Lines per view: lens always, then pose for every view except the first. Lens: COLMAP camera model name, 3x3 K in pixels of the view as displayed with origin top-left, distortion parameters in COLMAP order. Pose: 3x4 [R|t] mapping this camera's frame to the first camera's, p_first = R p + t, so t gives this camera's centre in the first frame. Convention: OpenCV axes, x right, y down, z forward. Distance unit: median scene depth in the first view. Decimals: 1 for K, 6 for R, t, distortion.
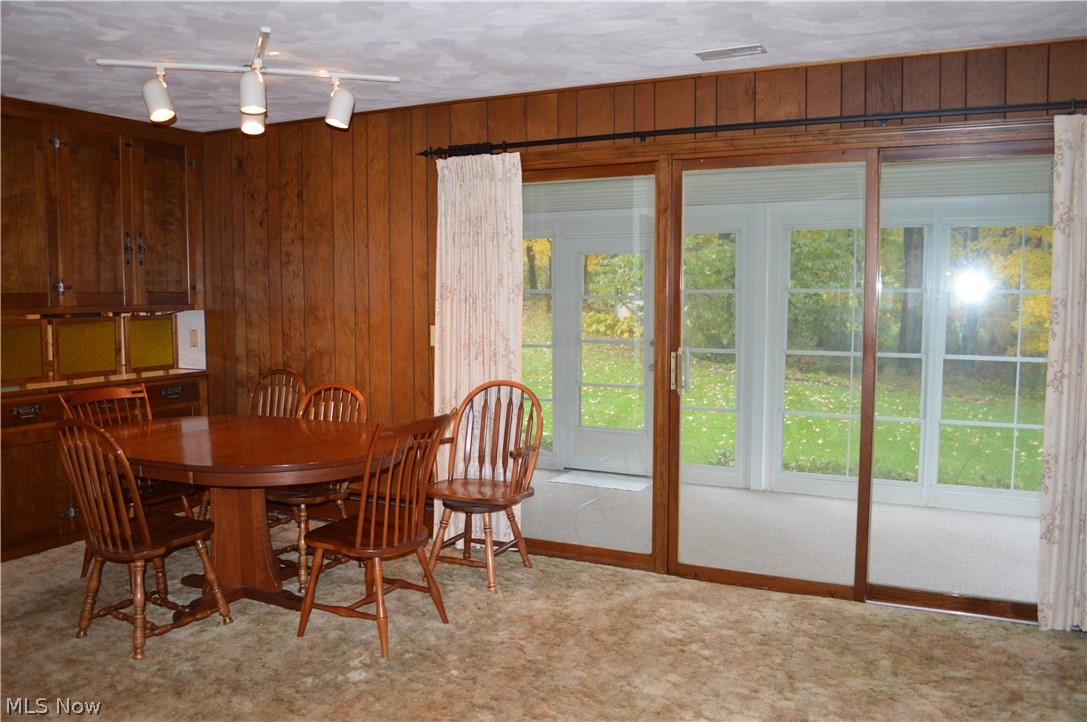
lens RADIAL K [[865.1, 0, 547.0], [0, 865.1, 358.9], [0, 0, 1]] dist [-0.078268, 0.013352]
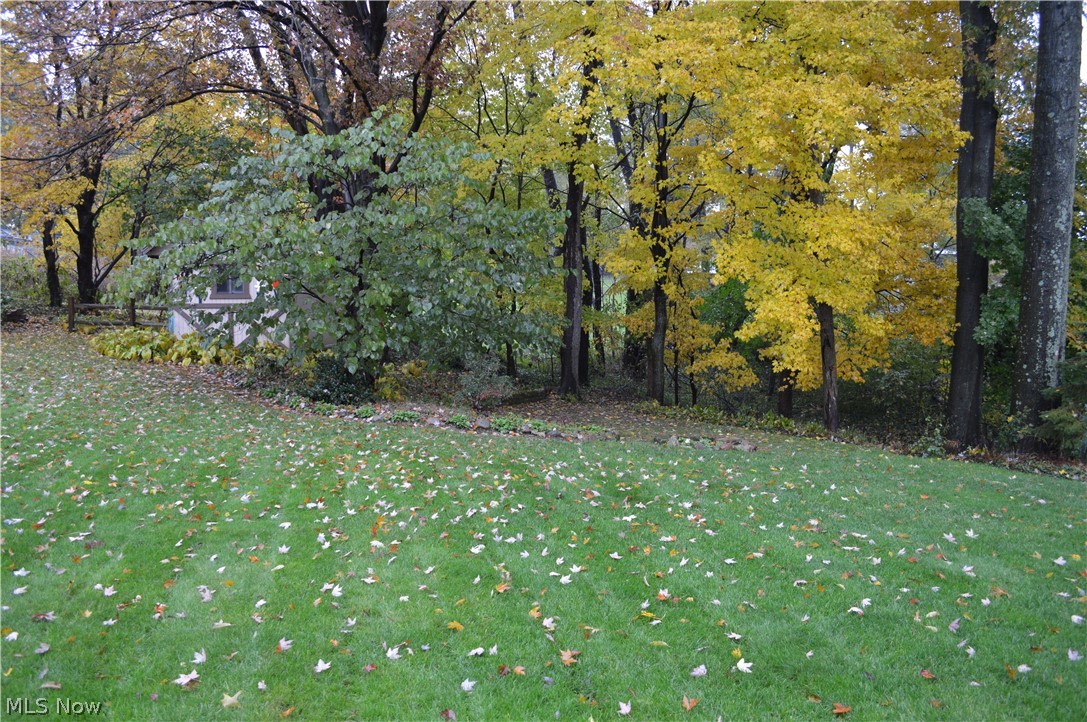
lens RADIAL K [[865.1, 0, 542.1], [0, 865.1, 361.0], [0, 0, 1]] dist [-0.078268, 0.013352]
pose [[0.890695, -0.030577, 0.453573, 0.281197], [0.040225, 0.999123, -0.011637, -0.070683], [-0.452819, 0.028610, 0.891143, 2.208321]]
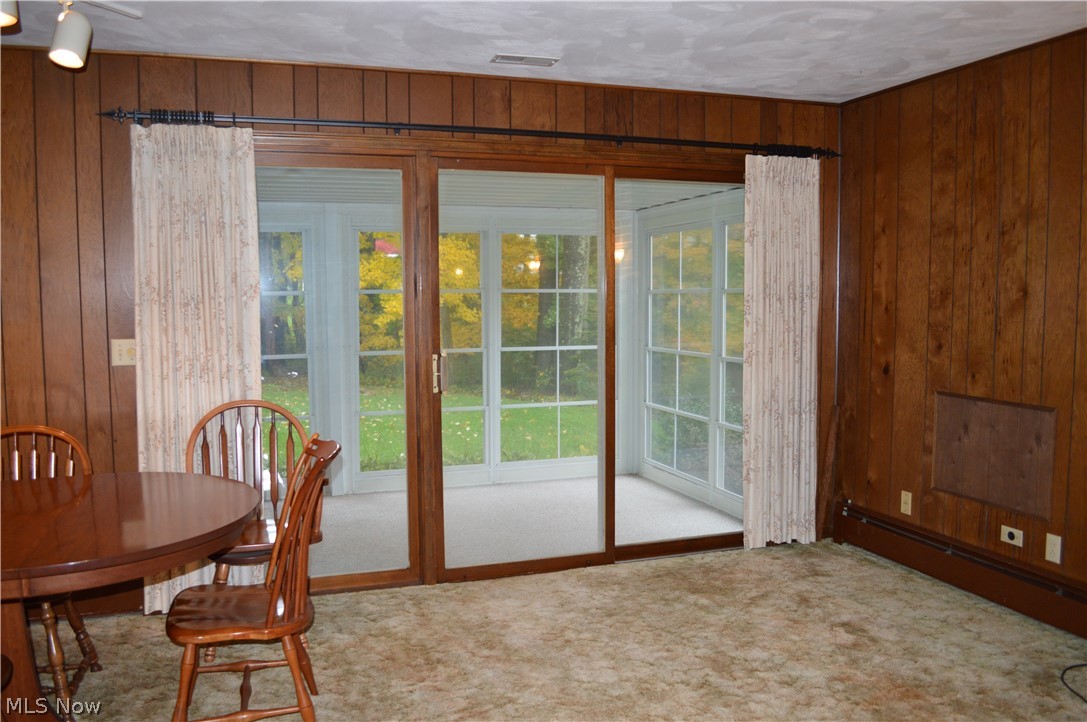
lens RADIAL K [[865.1, 0, 550.3], [0, 865.1, 359.0], [0, 0, 1]] dist [-0.078268, 0.013352]
pose [[0.706932, -0.058555, 0.704854, -0.451737], [0.059817, 0.997946, 0.022911, -0.017328], [-0.704748, 0.025966, 0.708983, 0.220907]]
